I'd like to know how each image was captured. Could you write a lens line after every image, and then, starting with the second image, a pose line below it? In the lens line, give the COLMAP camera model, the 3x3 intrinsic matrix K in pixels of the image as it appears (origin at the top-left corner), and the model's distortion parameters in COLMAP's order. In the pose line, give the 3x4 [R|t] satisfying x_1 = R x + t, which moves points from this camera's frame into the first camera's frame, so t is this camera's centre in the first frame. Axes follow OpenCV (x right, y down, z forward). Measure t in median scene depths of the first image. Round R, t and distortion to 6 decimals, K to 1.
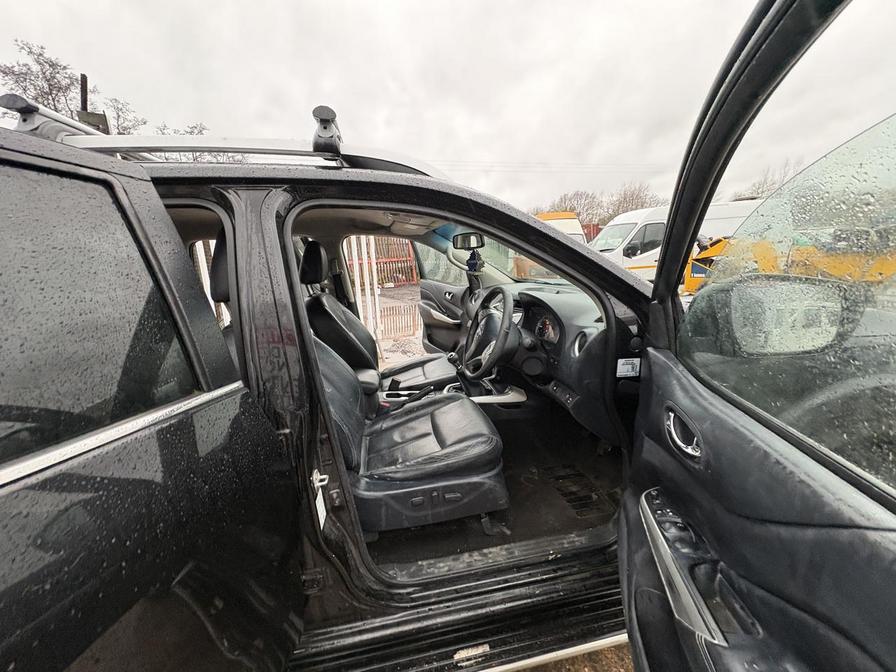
lens RADIAL K [[356.1, 0, 448.1], [0, 356.1, 335.7], [0, 0, 1]] dist [0.000606, 0.000170]
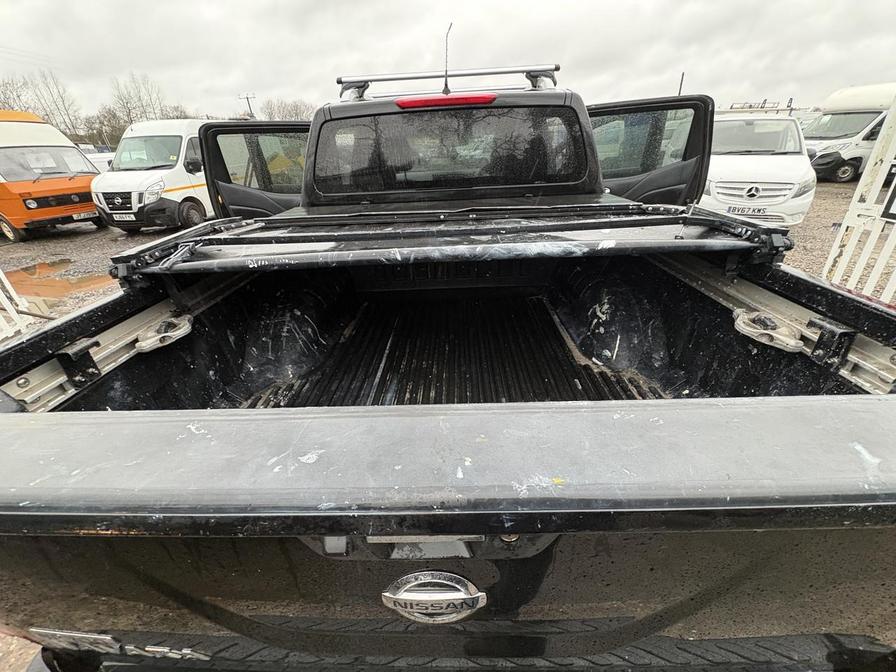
lens RADIAL K [[356.1, 0, 447.0], [0, 356.1, 334.8], [0, 0, 1]] dist [0.000606, 0.000170]
pose [[0.207179, -0.423425, 0.881923, -2.535426], [0.252024, 0.894156, 0.370094, -0.059817], [-0.945284, 0.145590, 0.291963, 0.729996]]
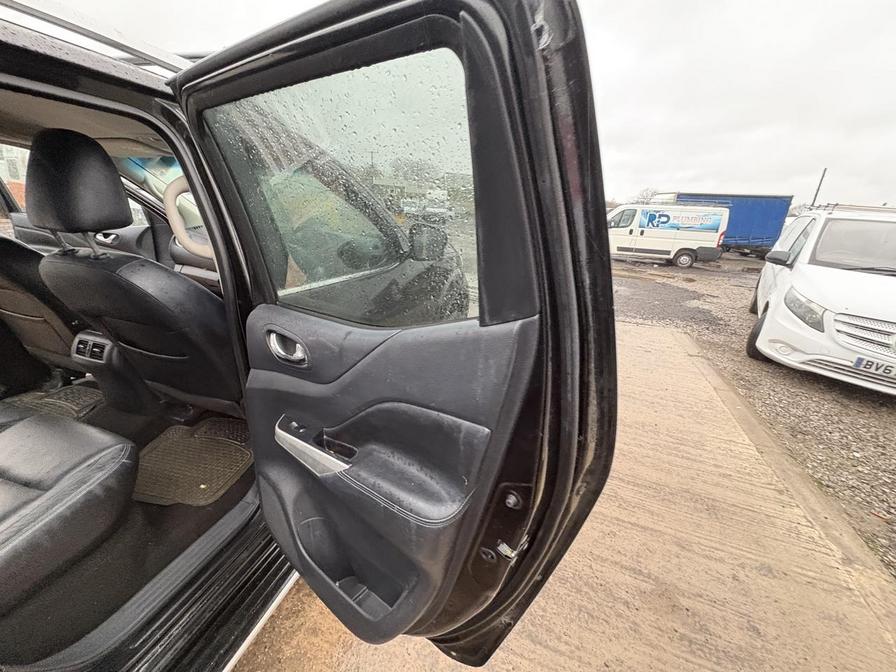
lens RADIAL K [[356.1, 0, 450.2], [0, 356.1, 333.9], [0, 0, 1]] dist [0.000606, 0.000170]
pose [[0.450793, -0.224221, 0.864009, -0.817901], [0.107857, 0.974528, 0.196628, 0.046886], [-0.886089, 0.004551, 0.463494, -0.067501]]
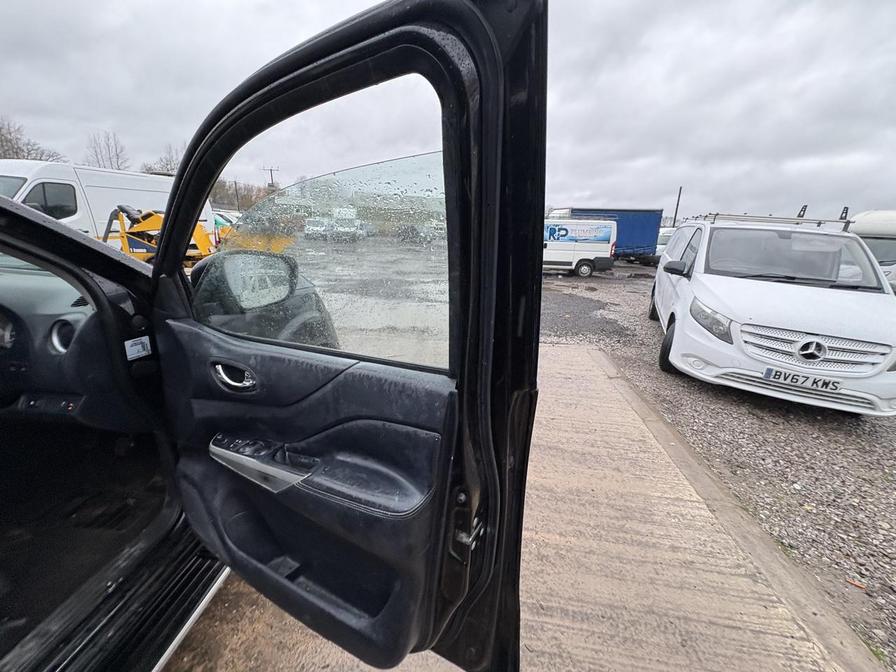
lens RADIAL K [[356.1, 0, 450.2], [0, 356.1, 332.3], [0, 0, 1]] dist [0.000606, 0.000170]
pose [[0.238807, -0.211007, 0.947865, -0.177485], [0.156034, 0.971761, 0.177015, 0.009891], [-0.958449, 0.105627, 0.264987, -0.049941]]
